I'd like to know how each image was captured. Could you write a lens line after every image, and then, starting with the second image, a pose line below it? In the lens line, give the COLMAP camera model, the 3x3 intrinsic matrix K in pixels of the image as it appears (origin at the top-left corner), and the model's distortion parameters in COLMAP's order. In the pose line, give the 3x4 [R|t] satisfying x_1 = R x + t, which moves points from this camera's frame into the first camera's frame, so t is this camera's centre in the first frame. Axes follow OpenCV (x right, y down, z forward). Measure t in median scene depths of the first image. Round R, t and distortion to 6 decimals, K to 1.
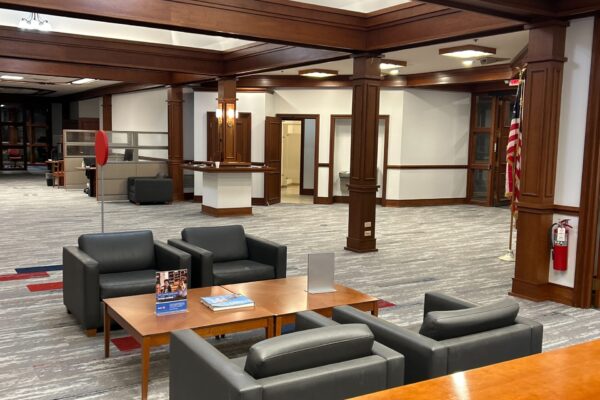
lens RADIAL K [[609.3, 0, 300.0], [0, 609.3, 200.0], [0, 0, 1]] dist [0.042818, -0.031551]
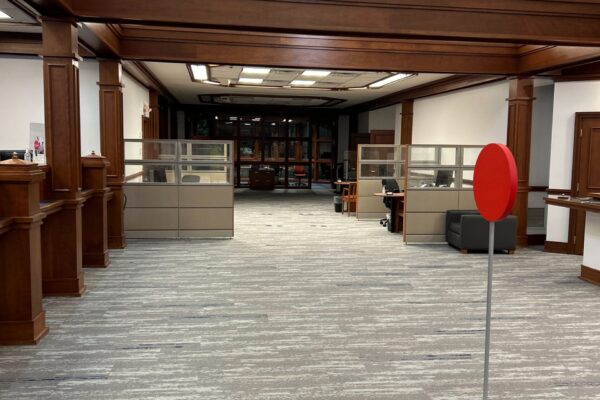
lens RADIAL K [[609.3, 0, 300.0], [0, 609.3, 200.0], [0, 0, 1]] dist [0.042818, -0.031551]
pose [[0.909402, 0.025728, -0.415122, -0.117786], [-0.034993, 0.999279, -0.014728, -0.026534], [0.414443, 0.027920, 0.909647, 0.237311]]
